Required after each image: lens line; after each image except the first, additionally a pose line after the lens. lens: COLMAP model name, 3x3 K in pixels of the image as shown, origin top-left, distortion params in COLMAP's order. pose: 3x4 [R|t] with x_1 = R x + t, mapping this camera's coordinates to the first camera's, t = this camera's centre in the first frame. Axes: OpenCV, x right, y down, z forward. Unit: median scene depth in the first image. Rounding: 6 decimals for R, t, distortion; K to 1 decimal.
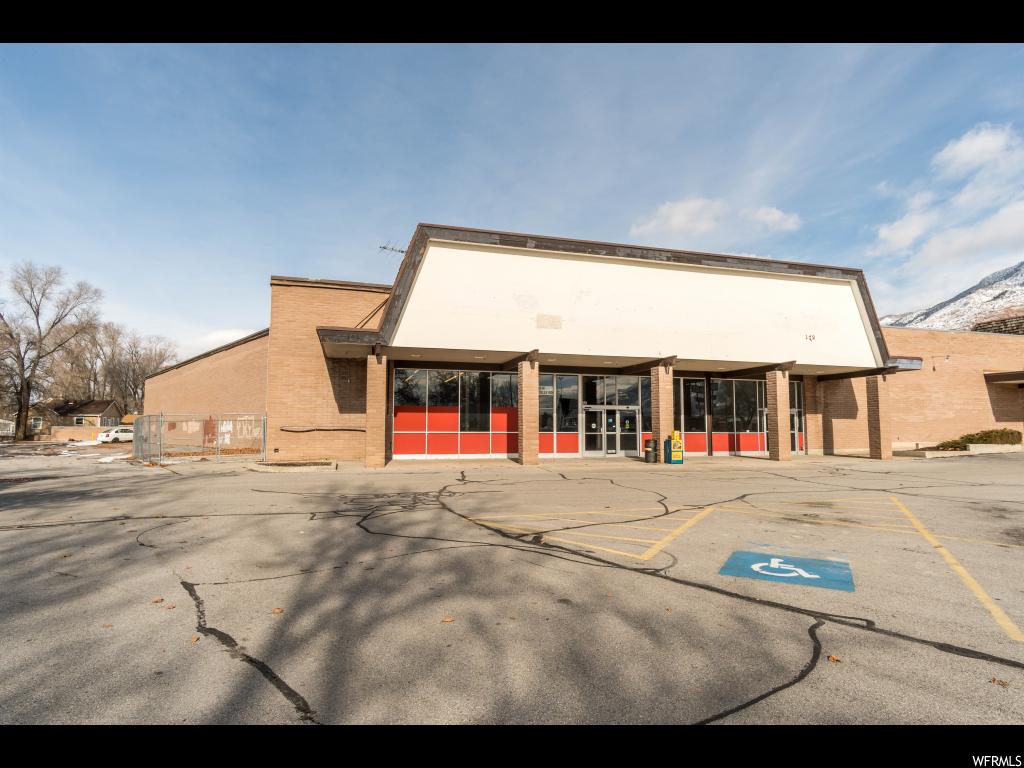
lens RADIAL K [[547.9, 0, 517.5], [0, 547.9, 386.9], [0, 0, 1]] dist [0.003520, 0.001236]
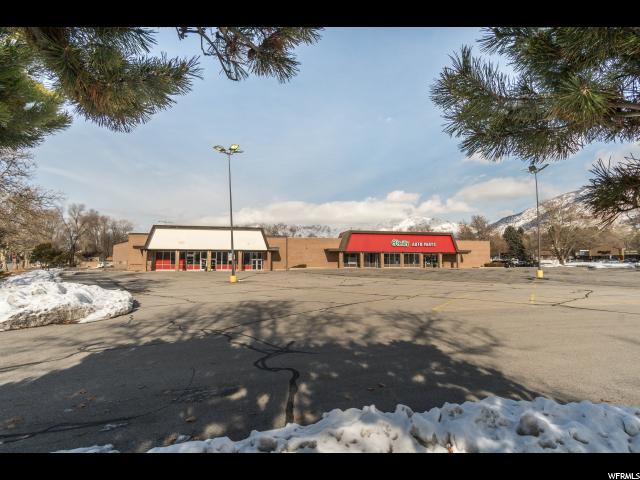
lens RADIAL K [[342.4, 0, 320.6], [0, 342.4, 242.7], [0, 0, 1]] dist [0.003520, 0.001236]
pose [[0.996552, -0.004505, -0.082851, 1.340987], [0.006504, 0.999694, 0.023864, -0.156558], [0.082718, -0.024321, 0.996276, -1.690825]]
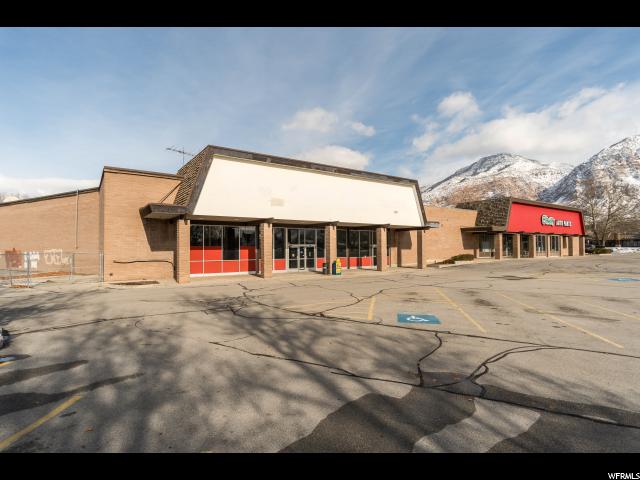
lens RADIAL K [[342.4, 0, 319.0], [0, 342.4, 240.6], [0, 0, 1]] dist [0.003520, 0.001236]
pose [[0.945844, -0.001158, 0.324619, -0.166480], [-0.017893, 0.998287, 0.055696, -0.048516], [-0.324128, -0.058488, 0.944204, -0.144954]]
